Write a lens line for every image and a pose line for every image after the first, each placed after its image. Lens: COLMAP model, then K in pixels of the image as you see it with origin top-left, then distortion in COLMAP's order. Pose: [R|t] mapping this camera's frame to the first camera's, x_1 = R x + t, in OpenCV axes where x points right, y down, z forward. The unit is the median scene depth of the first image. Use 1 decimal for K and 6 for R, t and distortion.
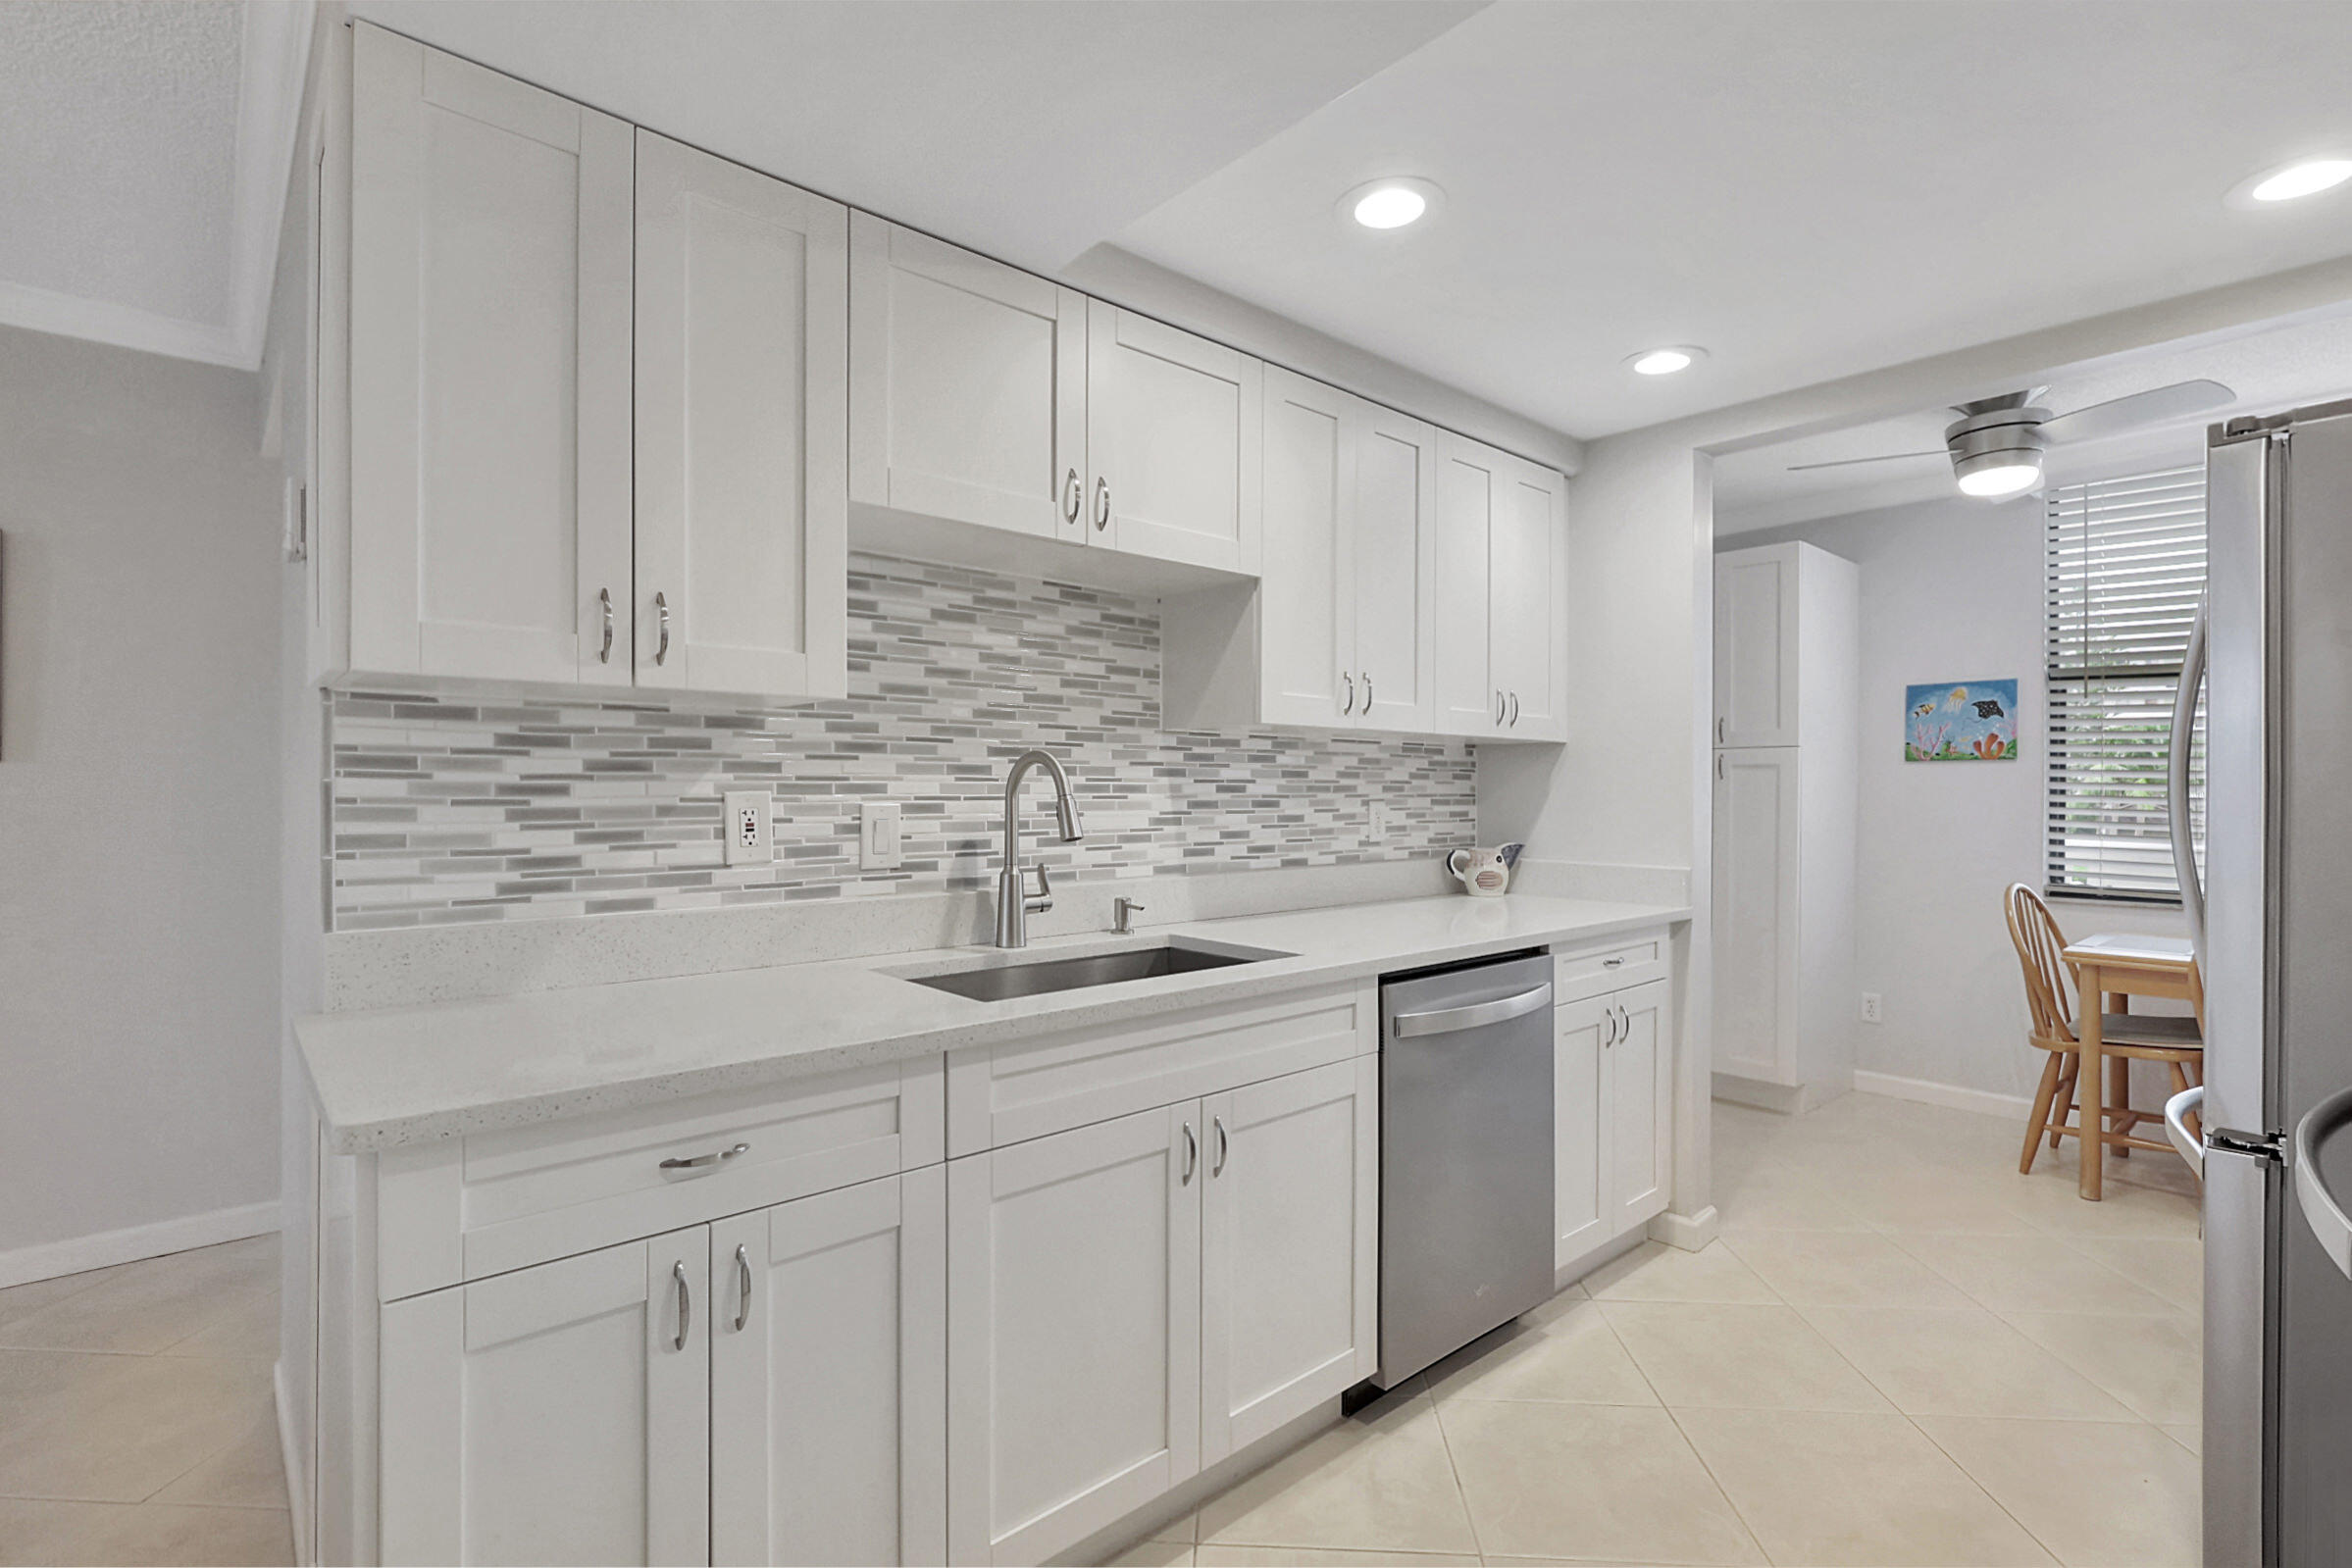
lens RADIAL K [[1092.9, 0, 1174.8], [0, 1092.9, 808.7], [0, 0, 1]] dist [0.001170, 0.000260]
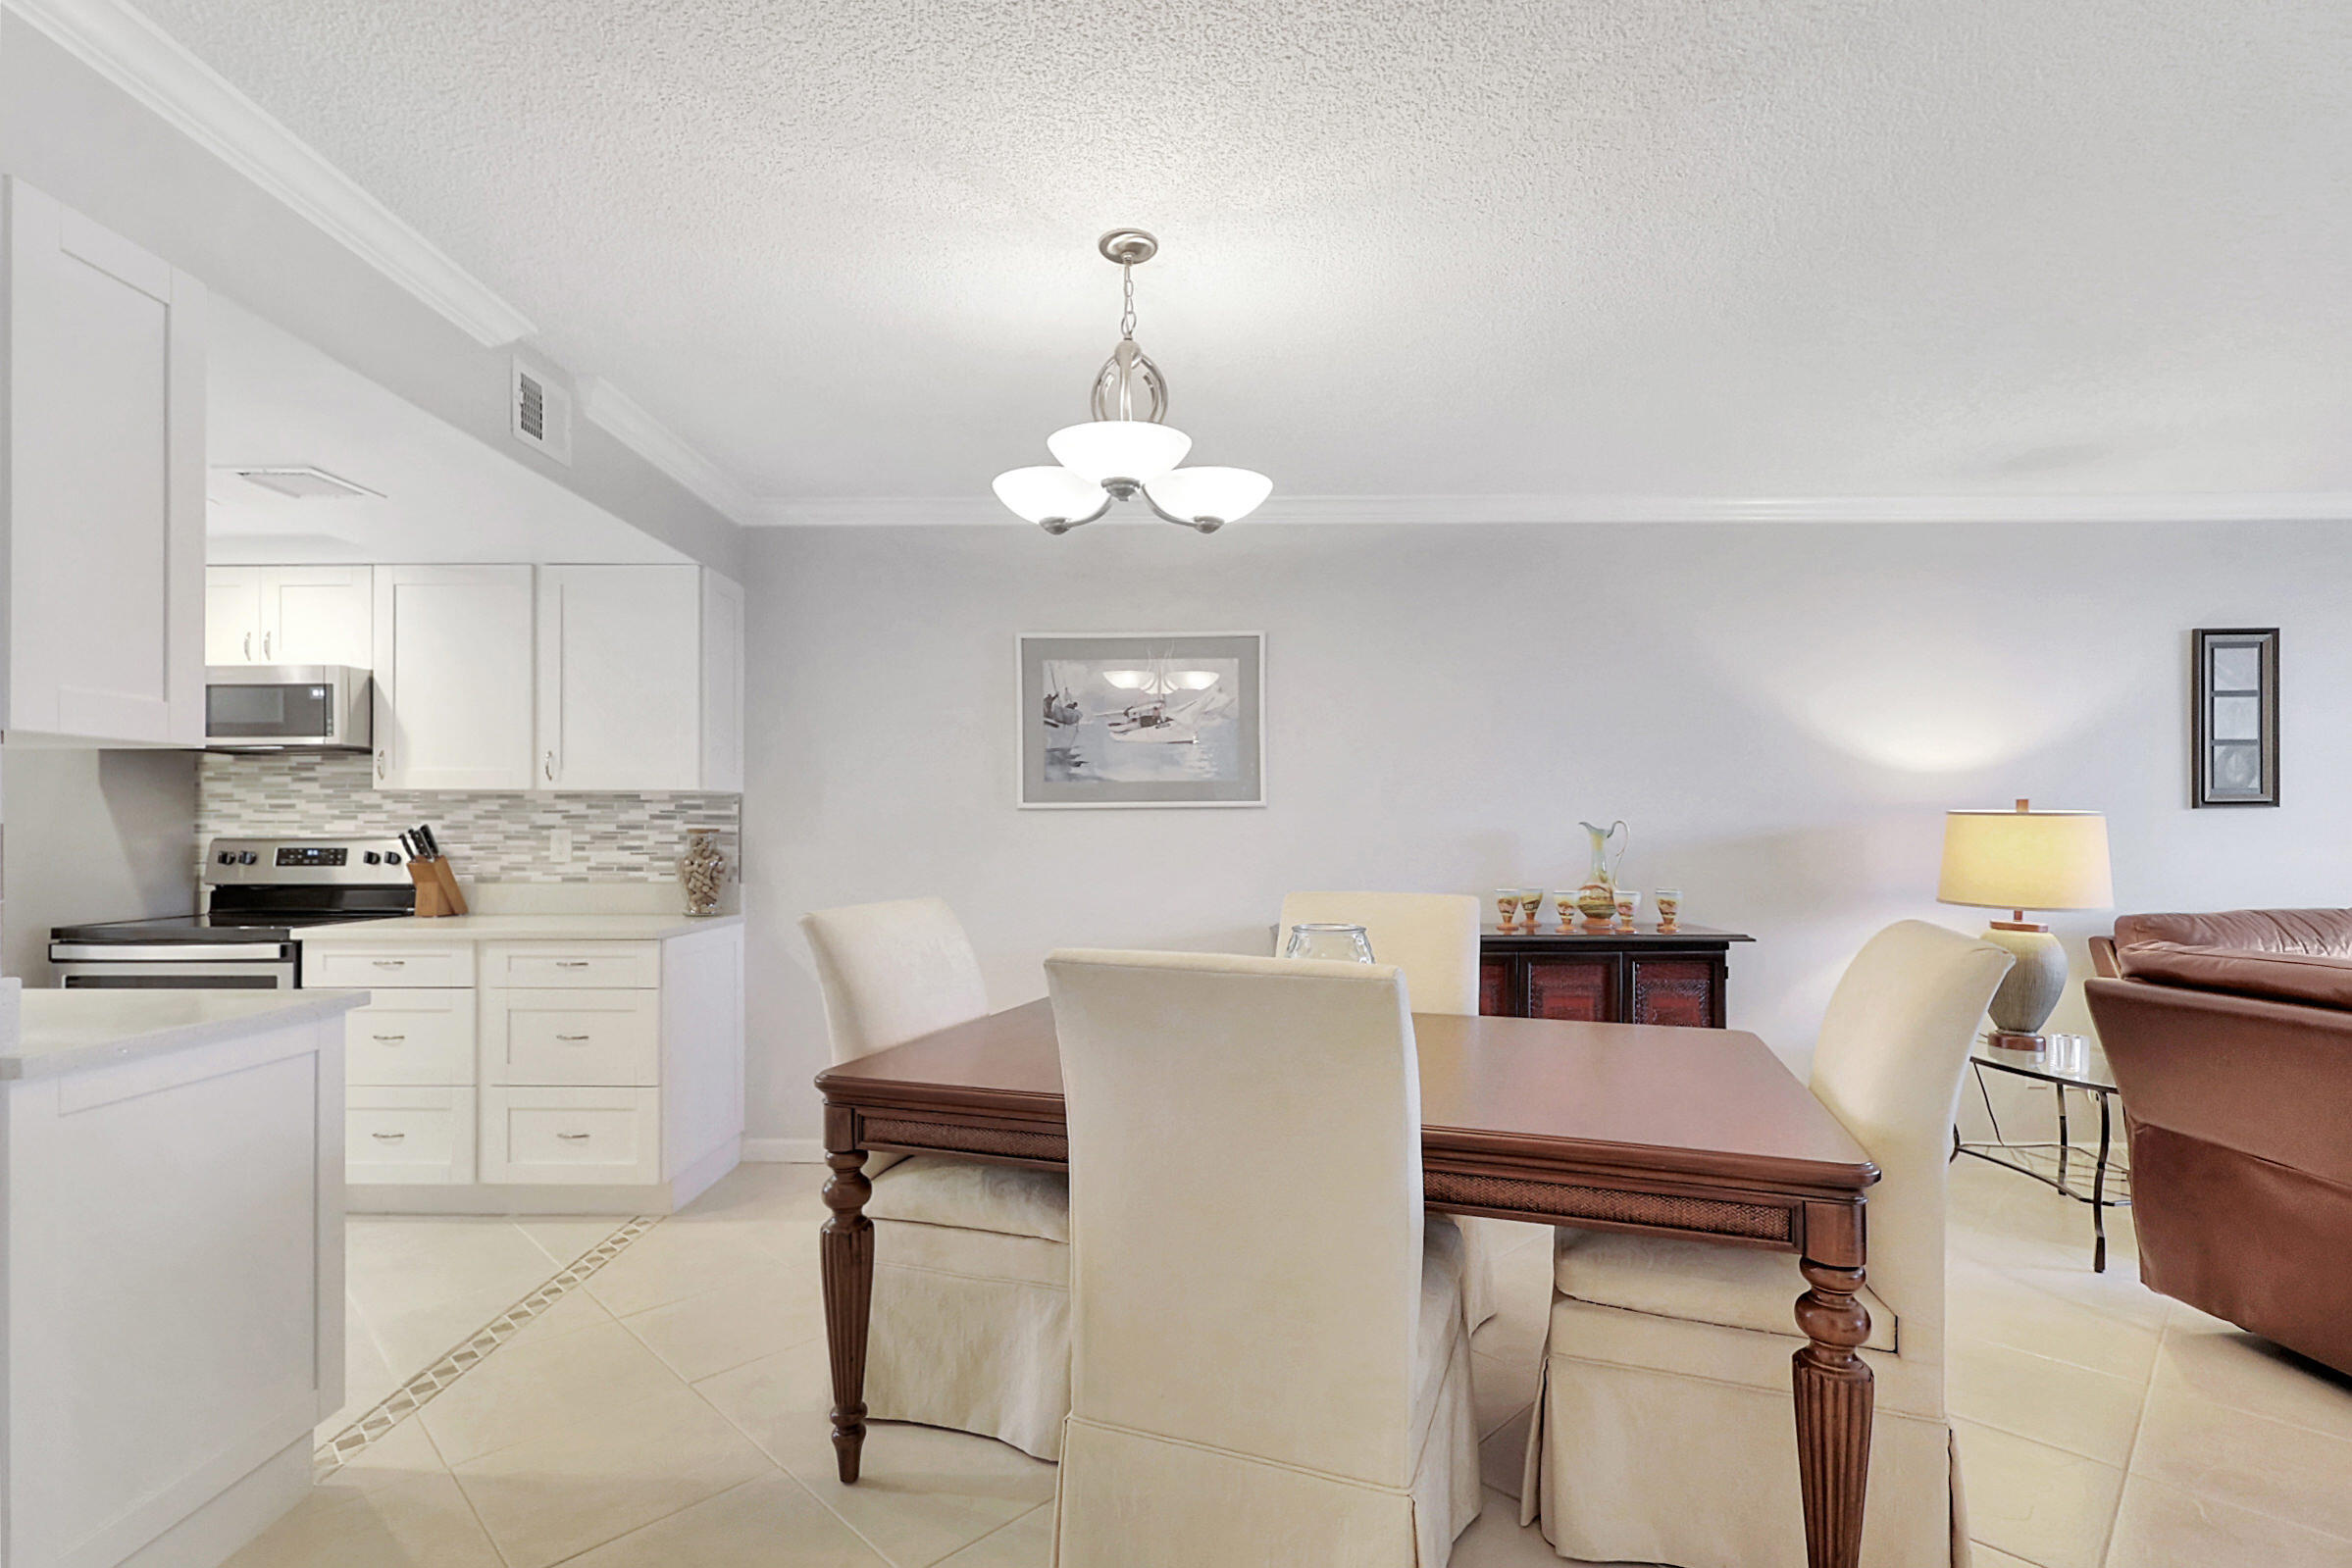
lens RADIAL K [[1065.4, 0, 1170.4], [0, 1065.4, 832.8], [0, 0, 1]] dist [-0.001477, 0.000033]
pose [[0.717181, -0.000096, -0.696887, 1.672897], [-0.000190, 1.000000, -0.000333, -0.011446], [0.696887, 0.000371, 0.717180, 0.645608]]
